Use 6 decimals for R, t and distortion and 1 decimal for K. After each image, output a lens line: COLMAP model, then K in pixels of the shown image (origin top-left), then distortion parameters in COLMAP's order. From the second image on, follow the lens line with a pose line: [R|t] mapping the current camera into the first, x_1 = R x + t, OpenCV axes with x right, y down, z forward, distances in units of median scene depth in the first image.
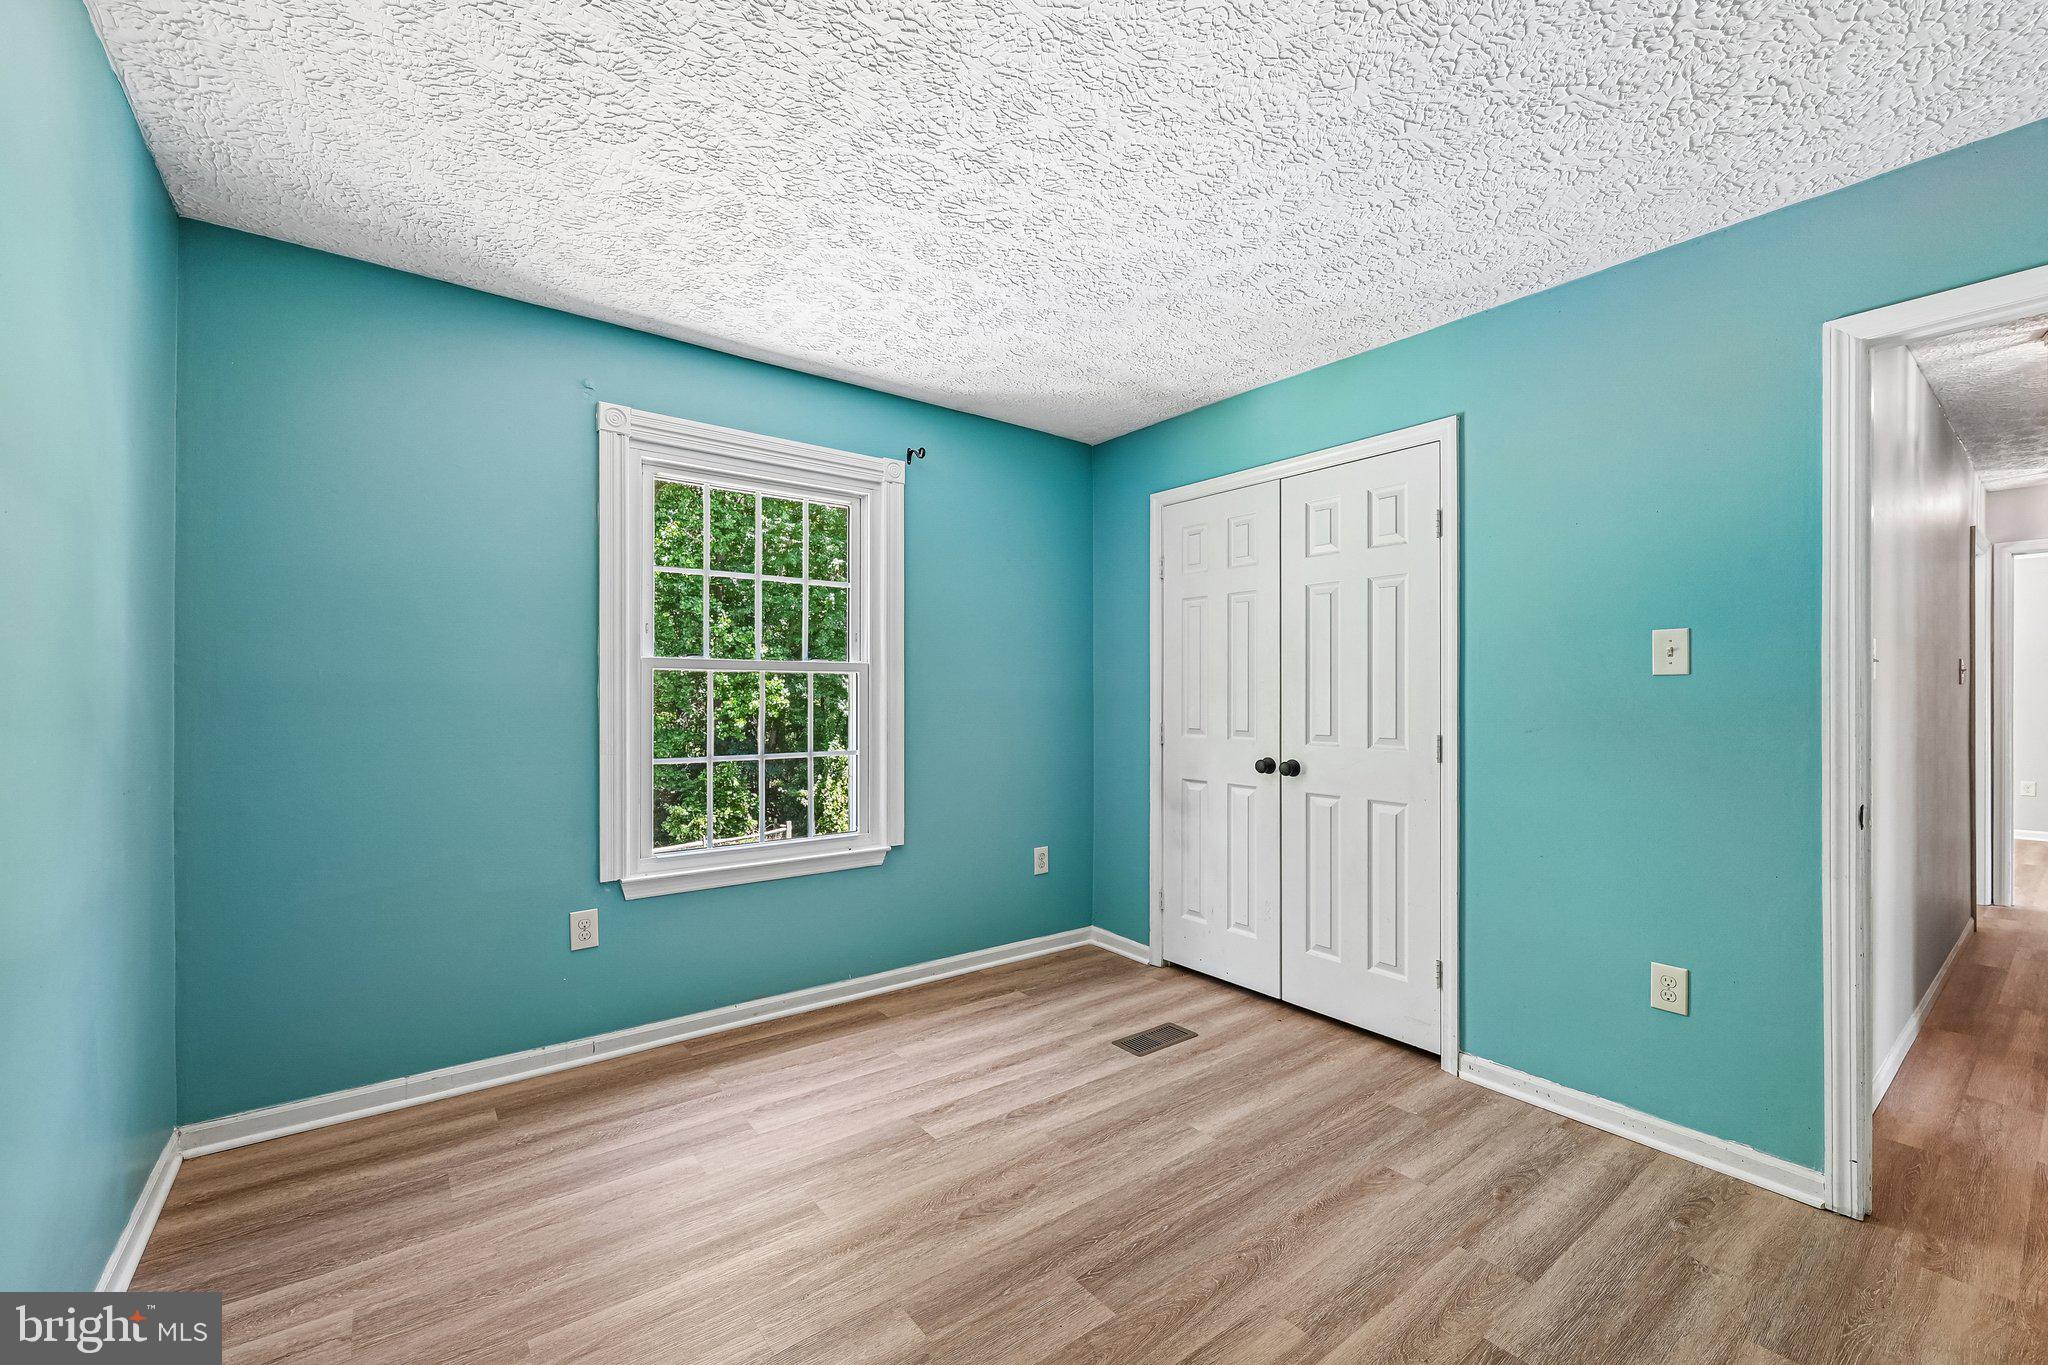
lens RADIAL K [[835.2, 0, 1034.9], [0, 835.2, 690.3], [0, 0, 1]] dist [-0.000025, 0.000208]
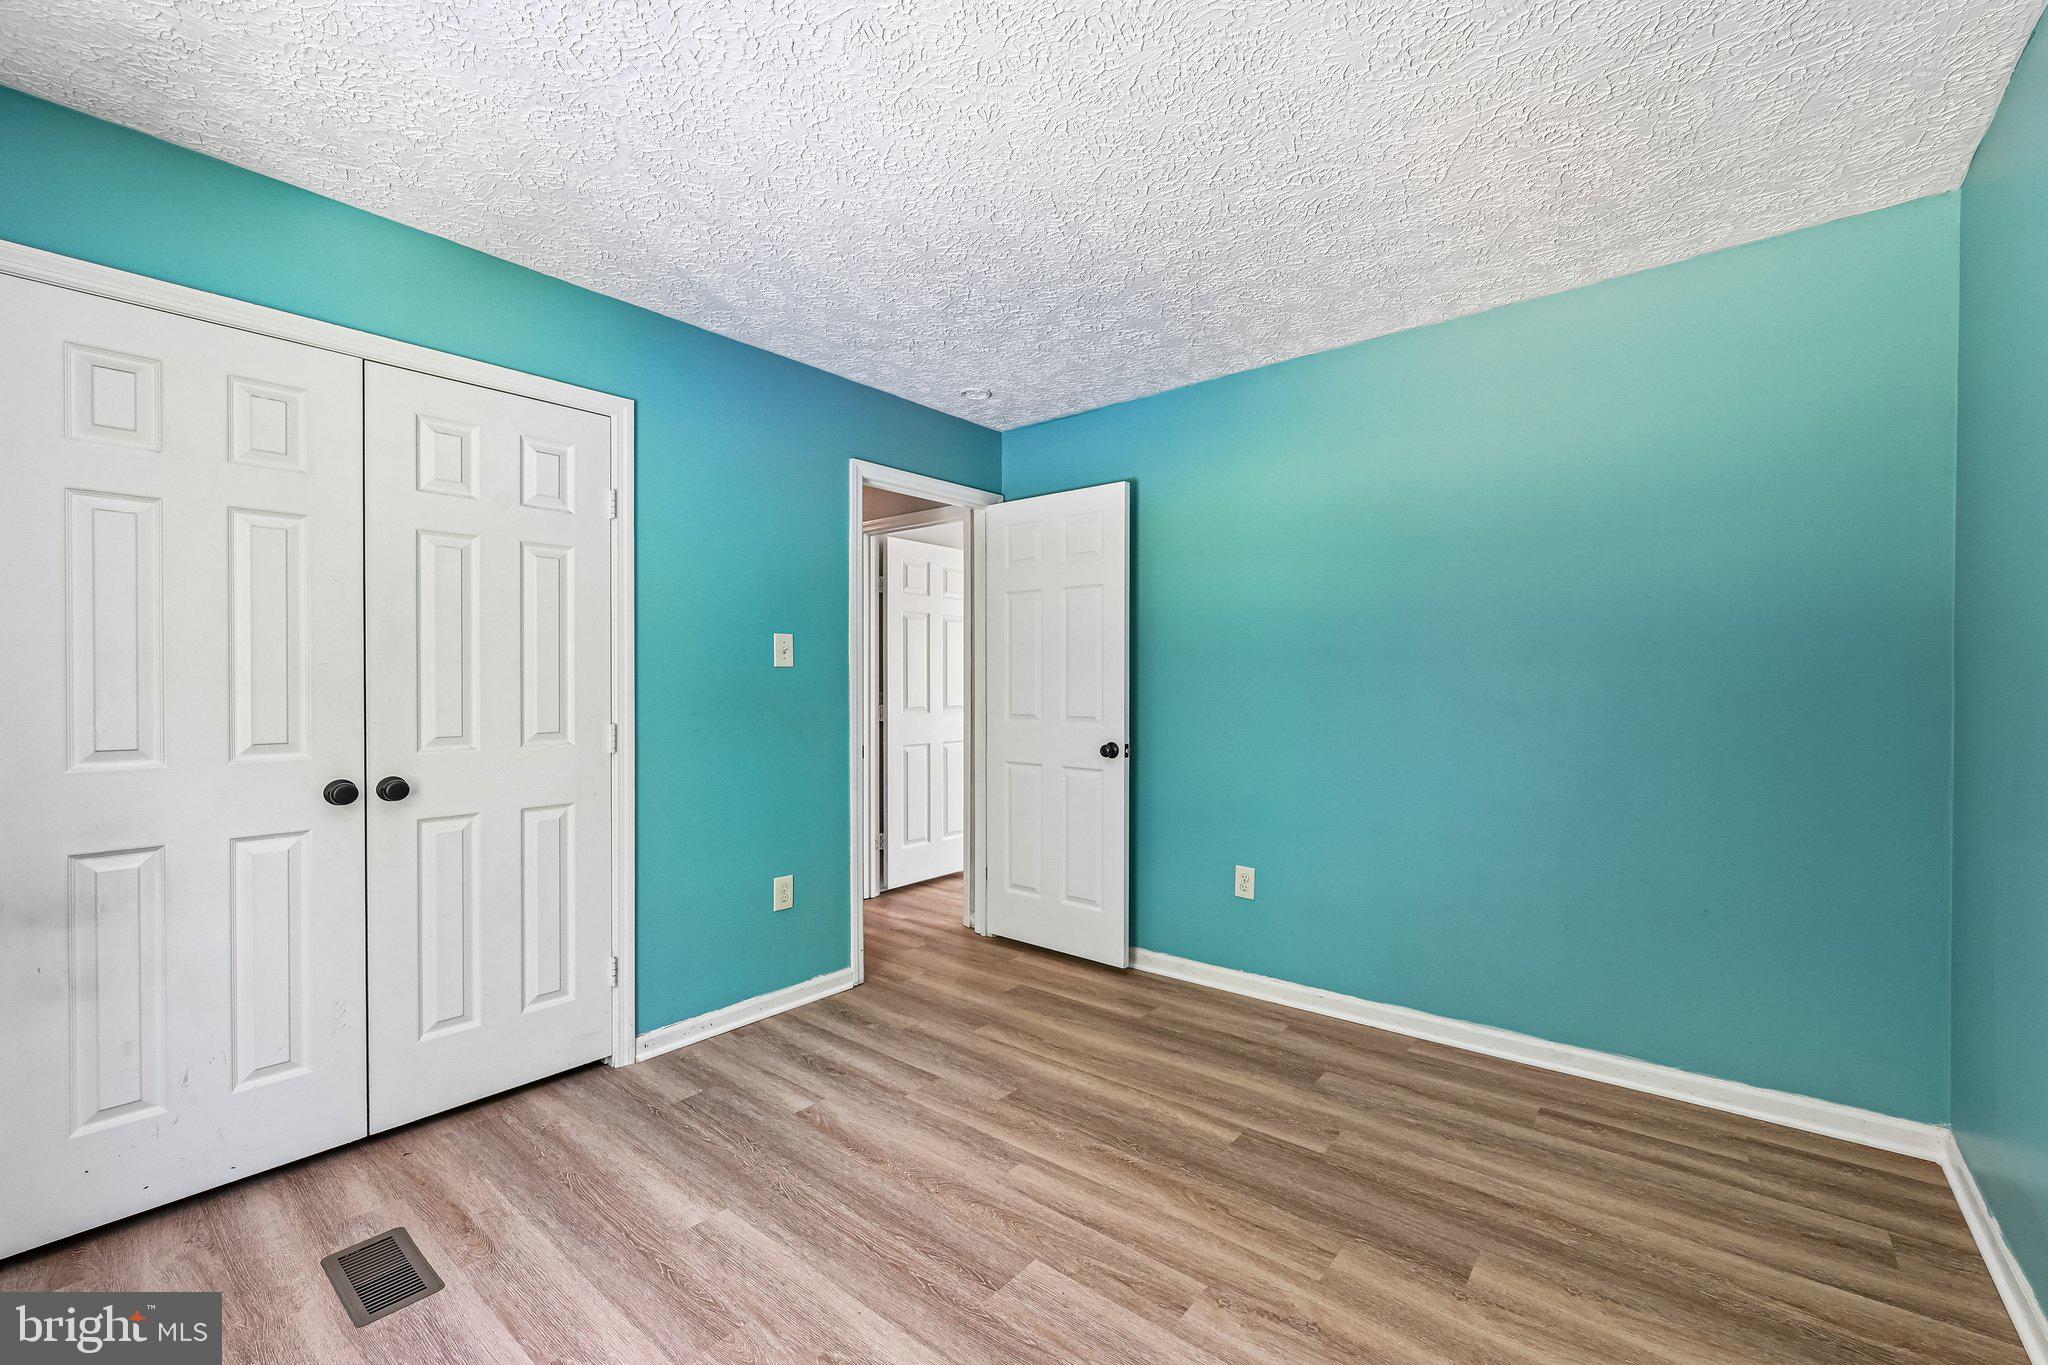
lens RADIAL K [[835.2, 0, 1034.9], [0, 835.2, 690.3], [0, 0, 1]] dist [-0.000025, 0.000208]
pose [[-0.218754, -0.010107, 0.975728, -0.623206], [-0.003275, 0.999948, 0.009624, 0.004283], [-0.975775, -0.001090, -0.218776, 0.818043]]
